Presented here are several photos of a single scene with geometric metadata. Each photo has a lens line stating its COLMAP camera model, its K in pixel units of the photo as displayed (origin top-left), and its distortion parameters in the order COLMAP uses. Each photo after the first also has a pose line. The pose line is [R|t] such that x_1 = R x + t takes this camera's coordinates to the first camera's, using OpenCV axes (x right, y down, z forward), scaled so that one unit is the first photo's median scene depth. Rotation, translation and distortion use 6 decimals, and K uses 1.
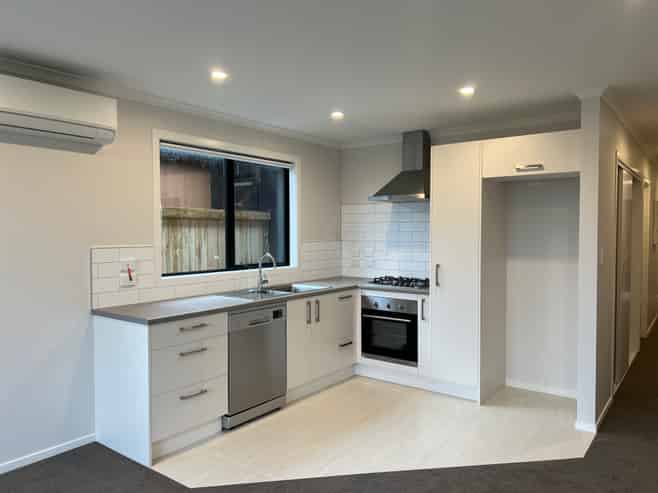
lens RADIAL K [[491.6, 0, 330.4], [0, 491.6, 249.8], [0, 0, 1]] dist [0.113740, -0.115296]
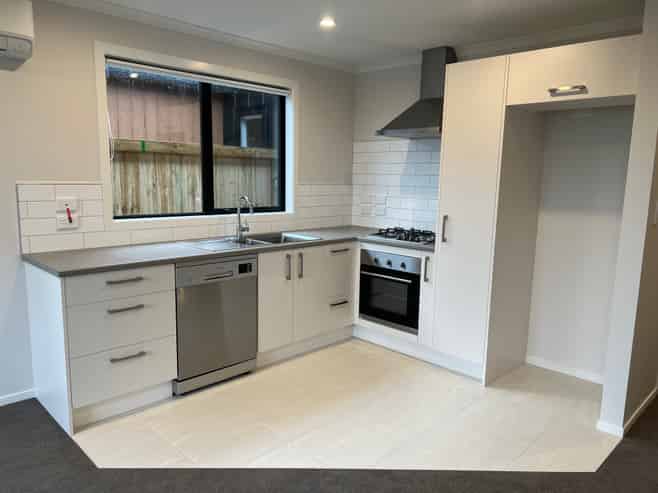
lens RADIAL K [[491.6, 0, 330.4], [0, 491.6, 249.8], [0, 0, 1]] dist [0.113740, -0.115296]
pose [[0.990033, 0.043010, -0.134110, 0.143614], [-0.027365, 0.992826, 0.116395, -0.005039], [0.138154, -0.111565, 0.984107, 0.166806]]
